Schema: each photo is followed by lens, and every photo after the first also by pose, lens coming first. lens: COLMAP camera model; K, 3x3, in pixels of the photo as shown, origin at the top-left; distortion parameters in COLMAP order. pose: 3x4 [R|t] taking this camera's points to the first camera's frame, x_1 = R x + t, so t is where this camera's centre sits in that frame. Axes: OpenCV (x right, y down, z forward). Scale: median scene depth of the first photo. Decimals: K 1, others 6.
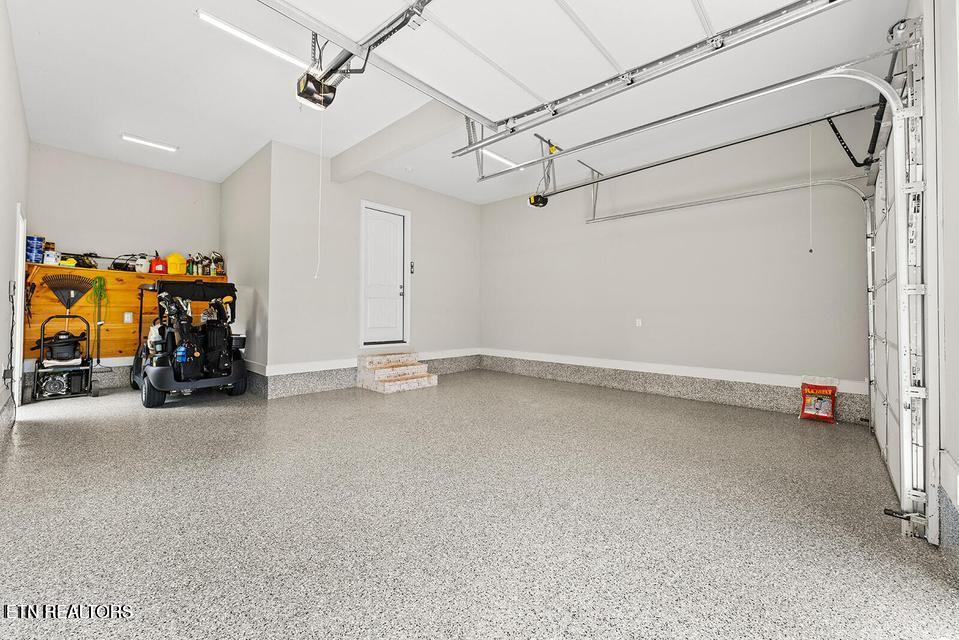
lens RADIAL K [[379.1, 0, 479.0], [0, 379.1, 303.8], [0, 0, 1]] dist [-0.010596, 0.000599]
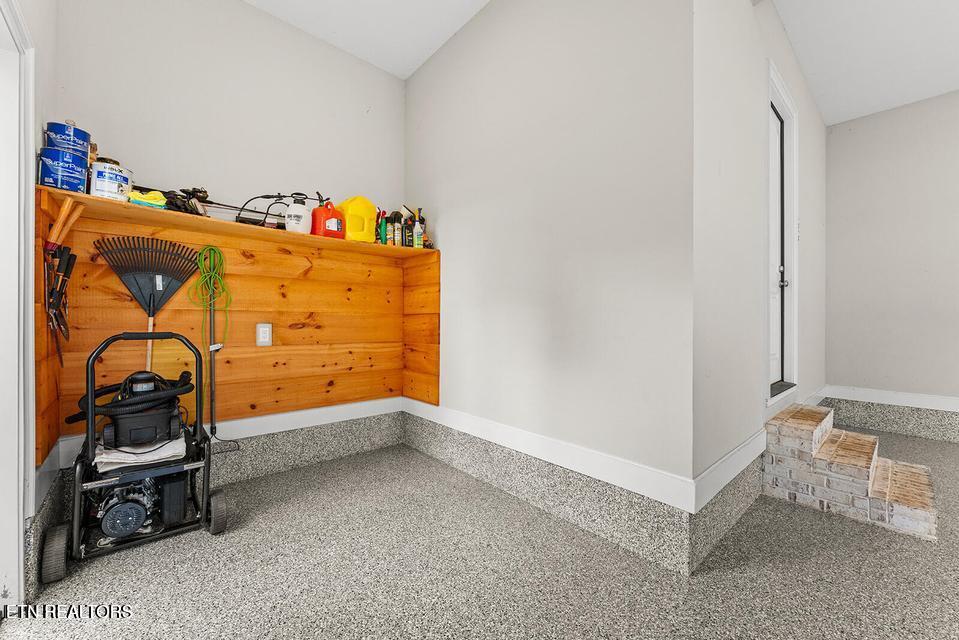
lens RADIAL K [[379.1, 0, 480.9], [0, 379.1, 321.7], [0, 0, 1]] dist [-0.010596, 0.000599]
pose [[0.994082, -0.000914, -0.108625, -0.676696], [0.003786, 0.999649, 0.026235, 0.009683], [0.108563, -0.026491, 0.993737, 0.614389]]
